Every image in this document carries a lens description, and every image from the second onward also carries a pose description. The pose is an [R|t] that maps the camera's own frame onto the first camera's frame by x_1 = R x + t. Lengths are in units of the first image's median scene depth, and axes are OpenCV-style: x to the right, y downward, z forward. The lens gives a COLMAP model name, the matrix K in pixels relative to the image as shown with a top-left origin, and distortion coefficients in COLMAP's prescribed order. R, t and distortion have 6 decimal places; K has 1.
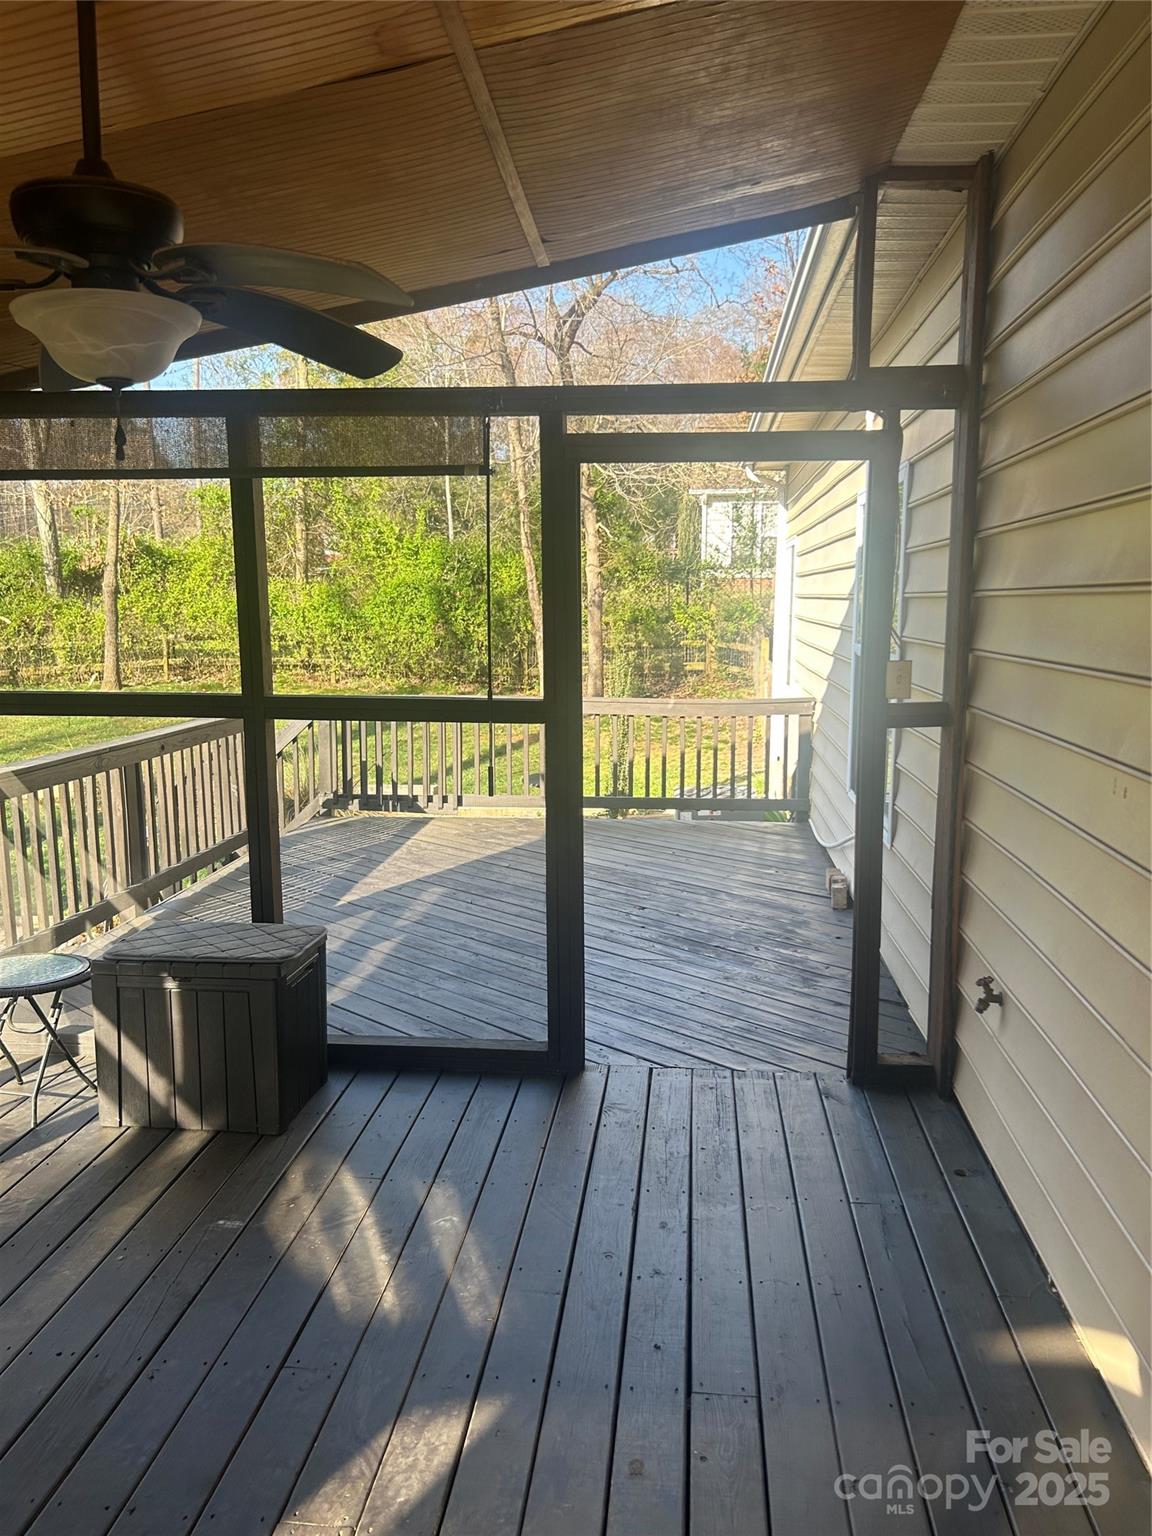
lens RADIAL K [[1165.3, 0, 579.6], [0, 1165.3, 770.5], [0, 0, 1]] dist [0.040521, -0.029871]
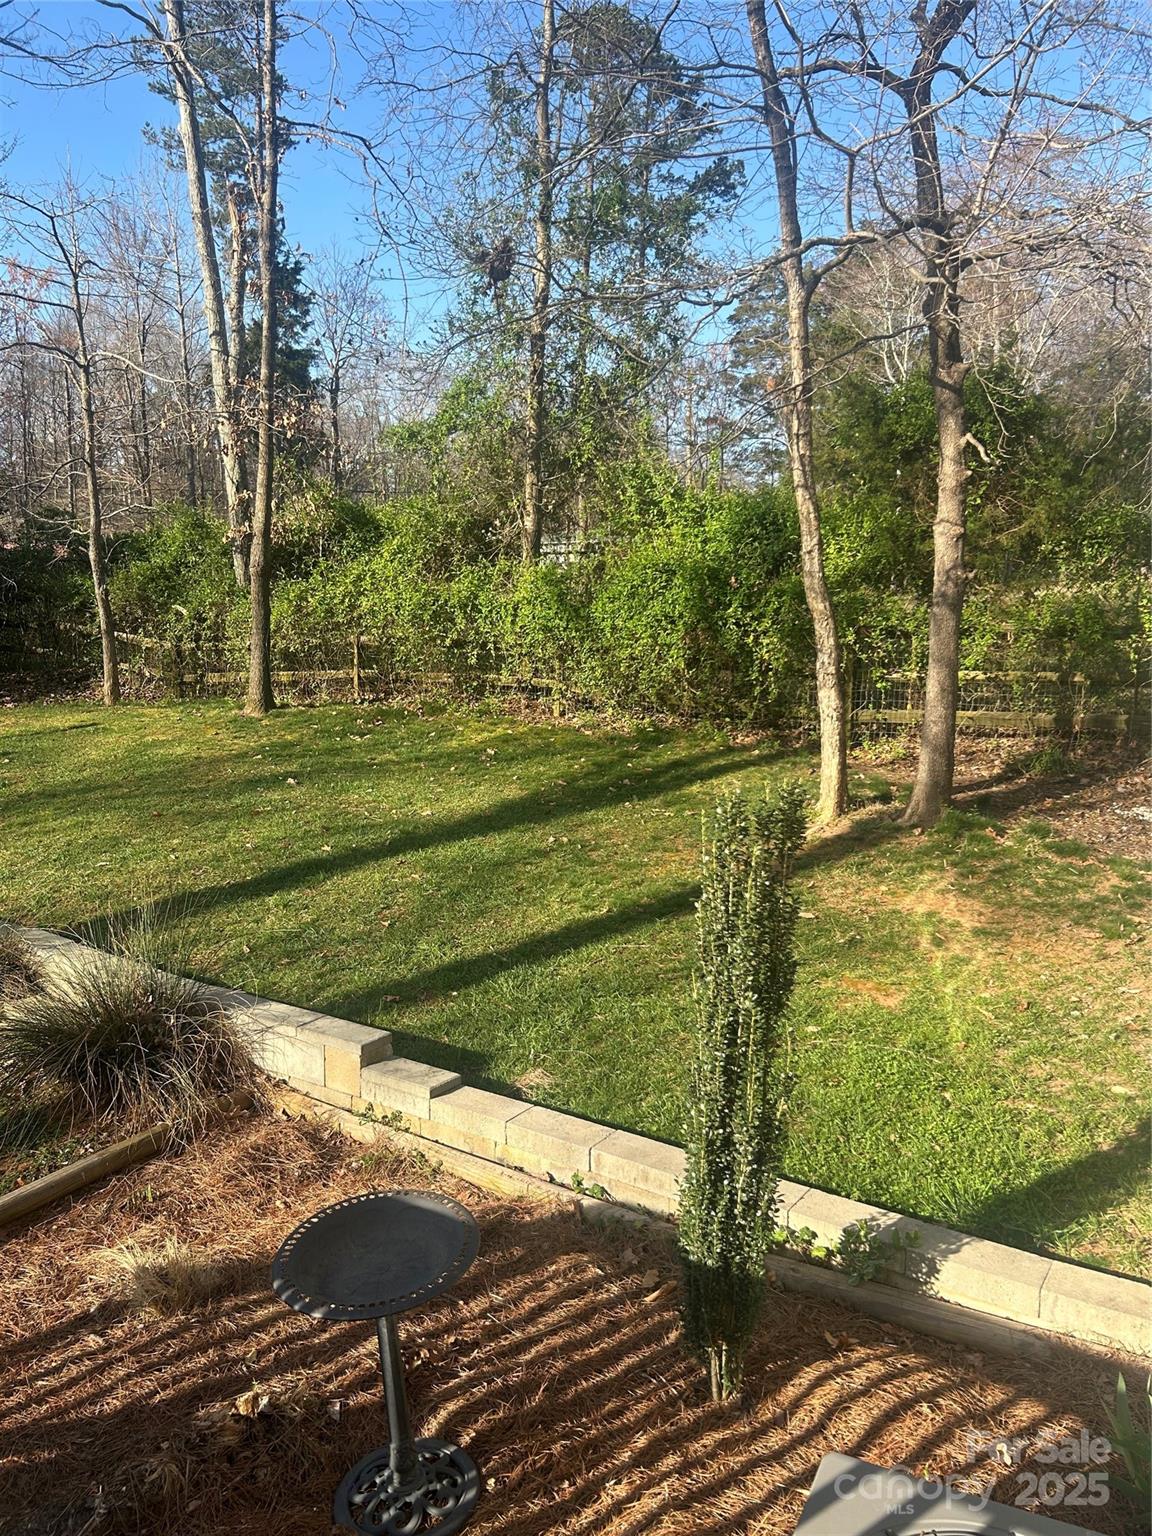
lens RADIAL K [[1165.3, 0, 573.4], [0, 1165.3, 769.5], [0, 0, 1]] dist [0.040521, -0.029871]
pose [[0.917171, 0.071000, -0.392118, 0.058333], [-0.069011, 0.997431, 0.019185, -0.060550], [0.392472, 0.009465, 0.919715, 0.417327]]
